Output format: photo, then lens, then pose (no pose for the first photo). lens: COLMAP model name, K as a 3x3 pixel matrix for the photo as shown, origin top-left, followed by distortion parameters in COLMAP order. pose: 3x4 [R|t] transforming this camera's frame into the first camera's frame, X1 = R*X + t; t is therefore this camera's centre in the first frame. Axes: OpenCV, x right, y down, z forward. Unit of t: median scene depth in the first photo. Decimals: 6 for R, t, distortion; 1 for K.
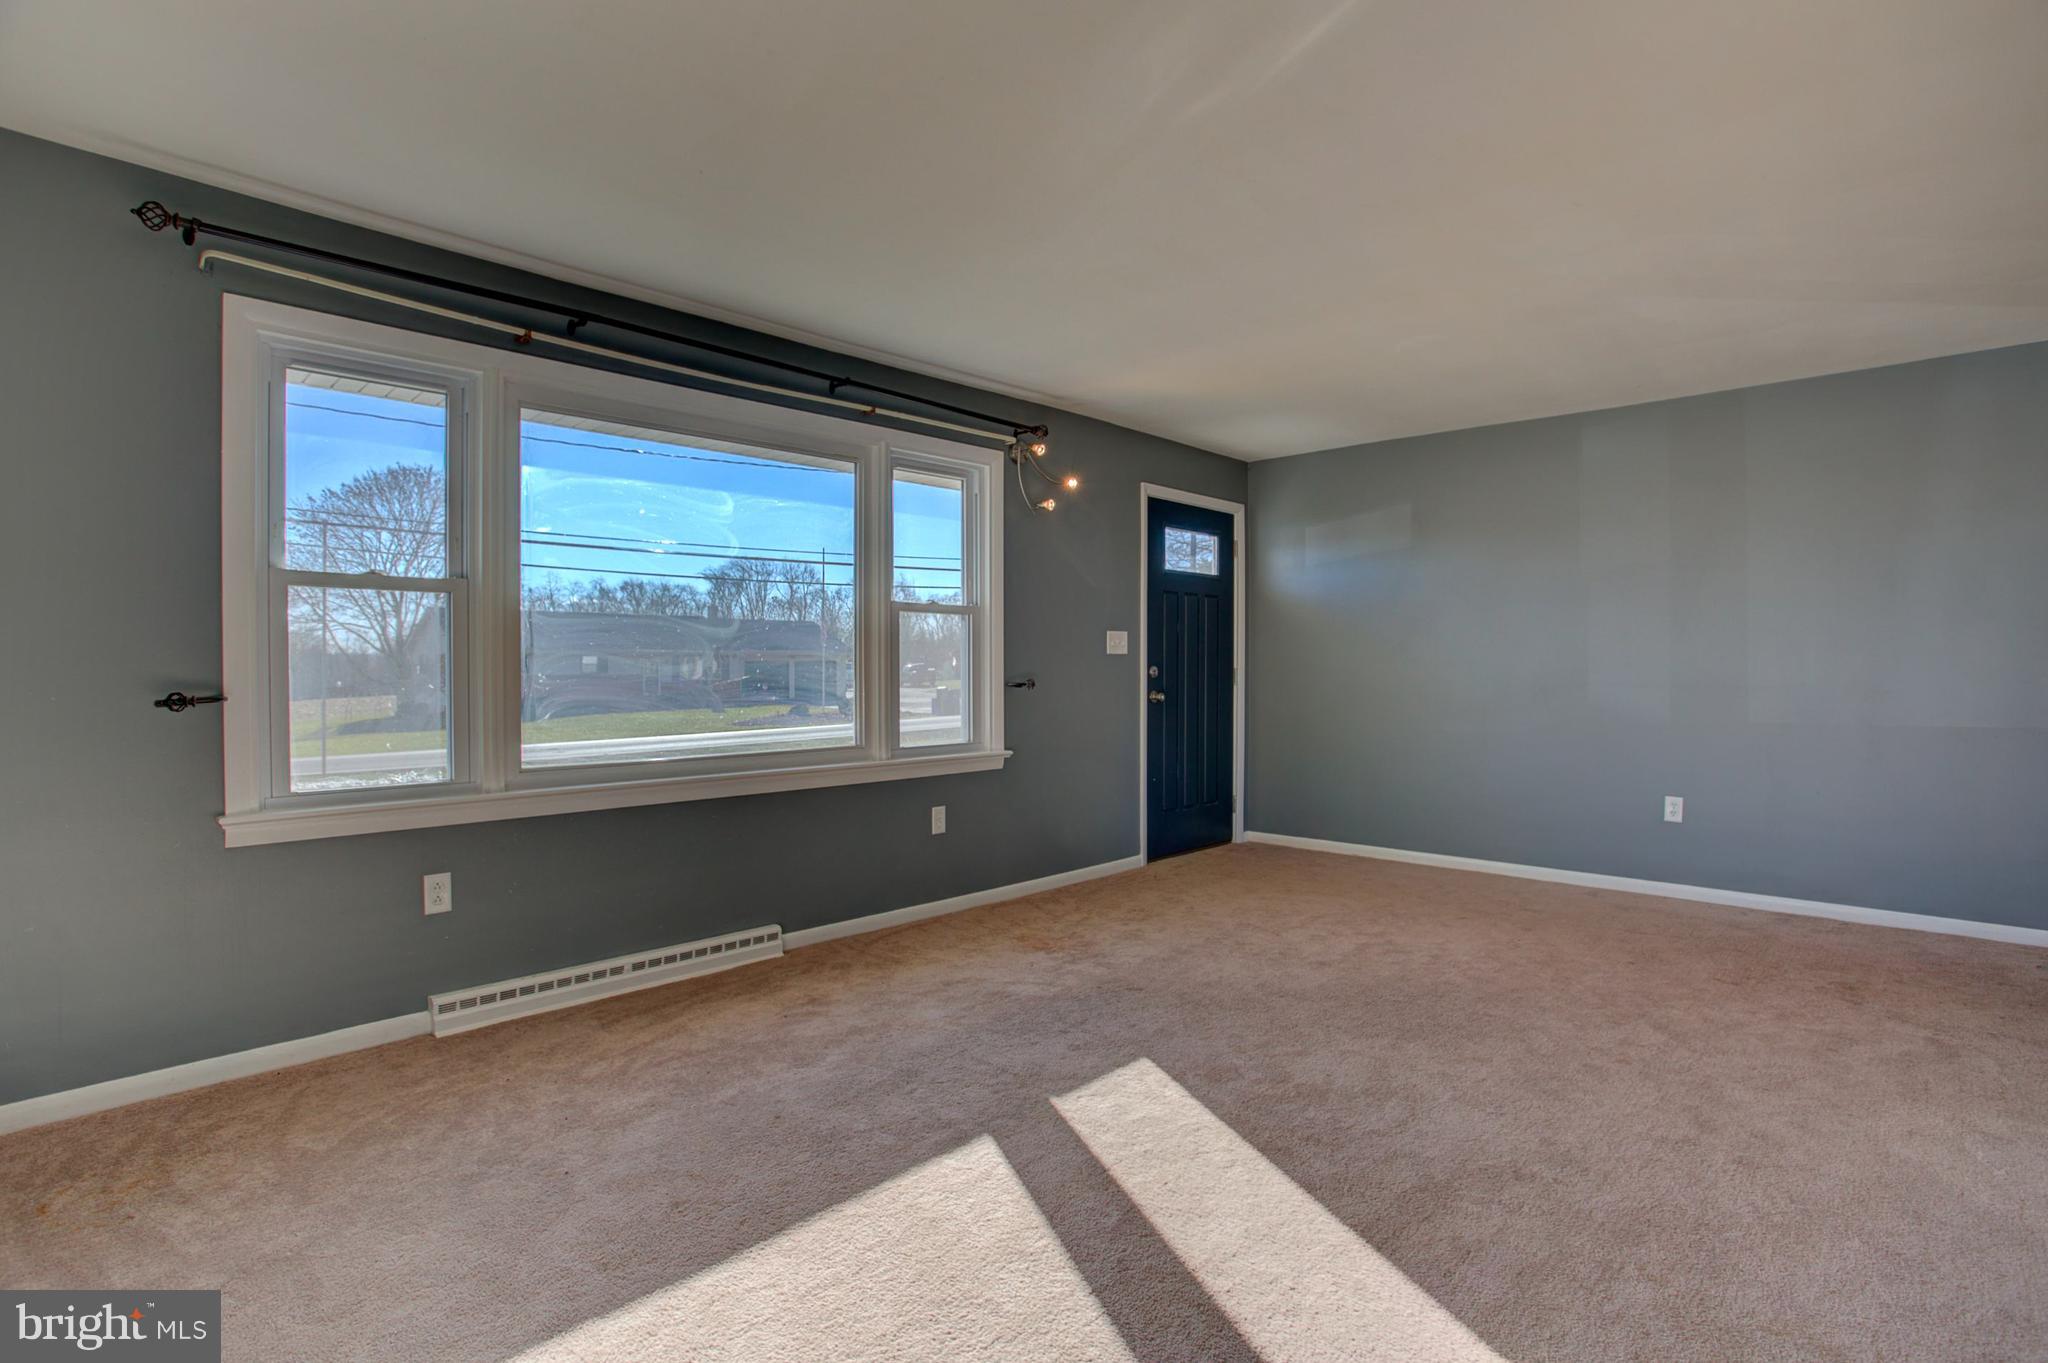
lens RADIAL K [[1022.1, 0, 1017.2], [0, 1022.1, 683.1], [0, 0, 1]] dist [-0.071511, 0.026502]
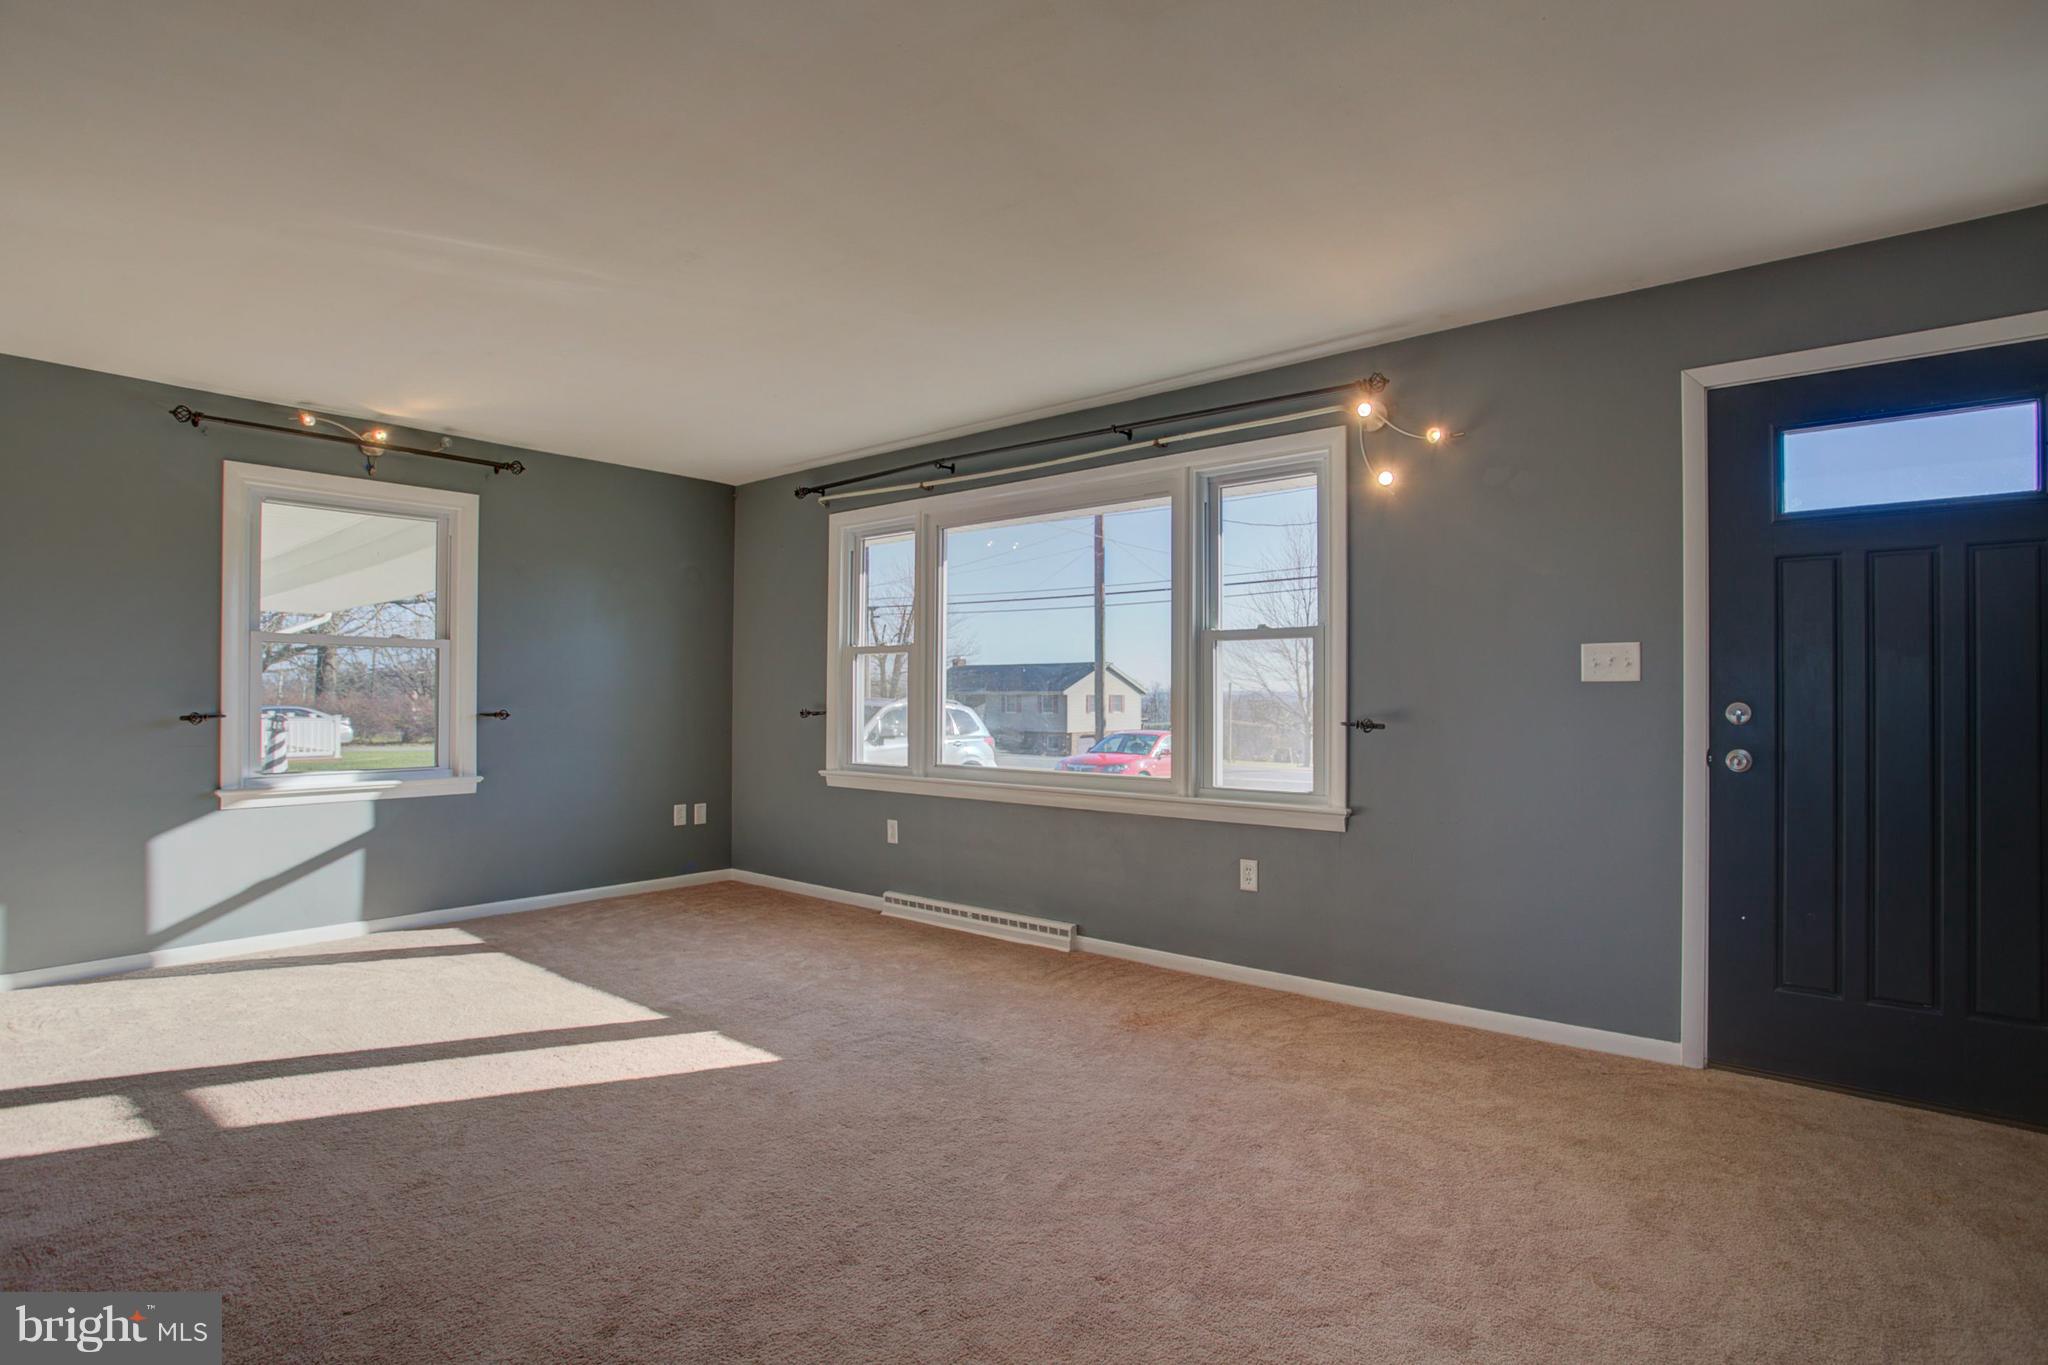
lens RADIAL K [[1022.1, 0, 1002.3], [0, 1022.1, 684.0], [0, 0, 1]] dist [-0.071511, 0.026502]
pose [[0.052812, 0.001988, -0.998603, 0.917312], [-0.009849, 0.999950, 0.001470, -0.034653], [0.998556, 0.009758, 0.052829, 0.866589]]
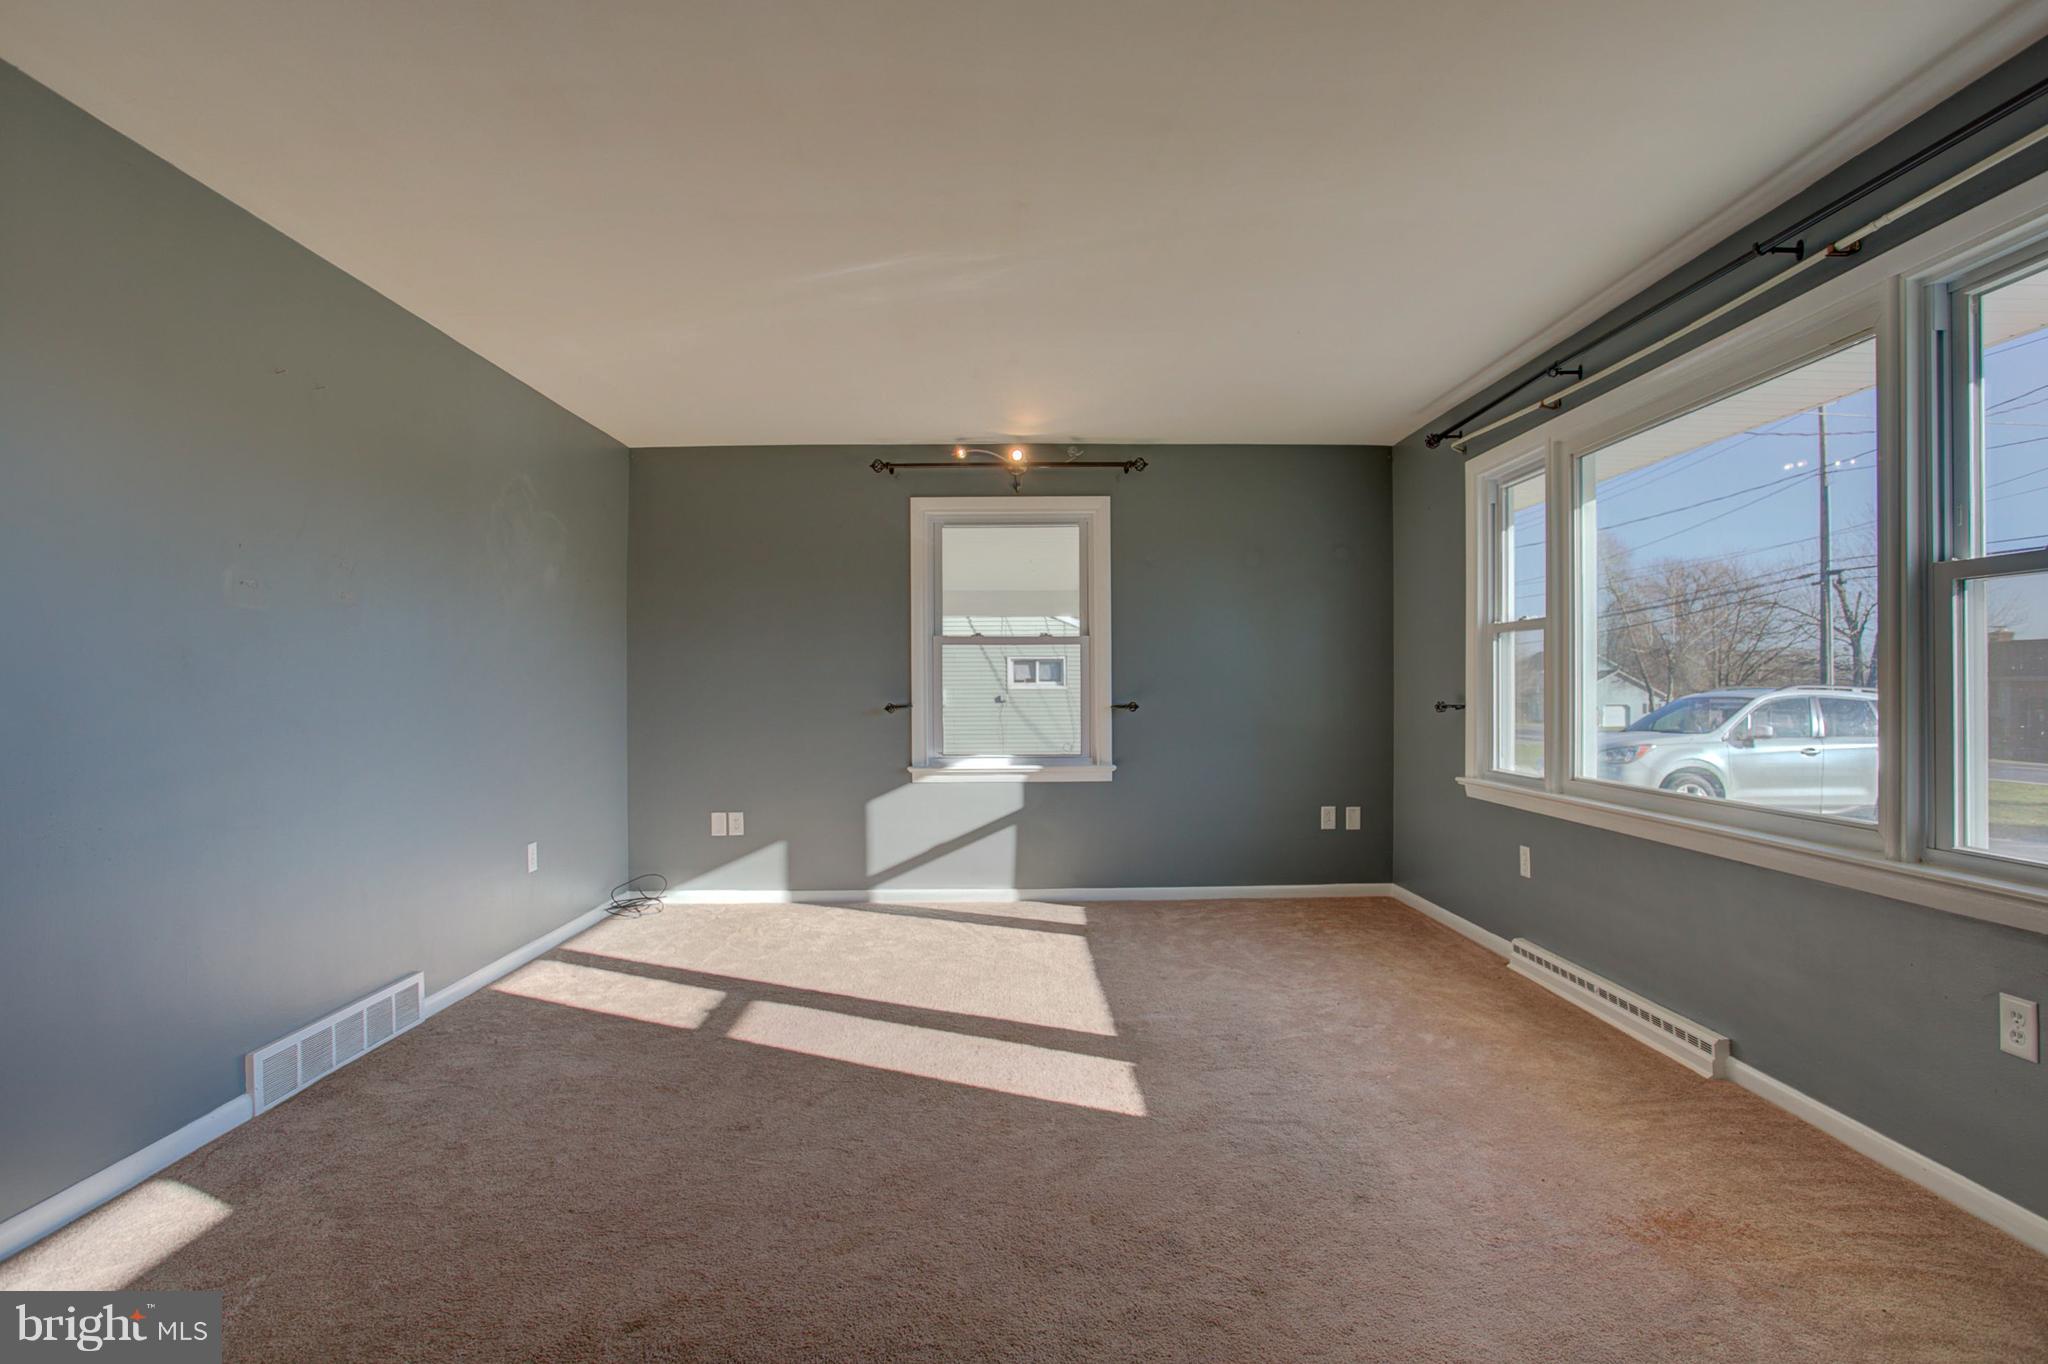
lens RADIAL K [[1022.1, 0, 1022.4], [0, 1022.1, 689.7], [0, 0, 1]] dist [-0.071511, 0.026502]
pose [[-0.713084, 0.018707, -0.700829, 0.633958], [0.010045, 0.999814, 0.016467, -0.032986], [0.701006, 0.004702, -0.713140, 1.168034]]
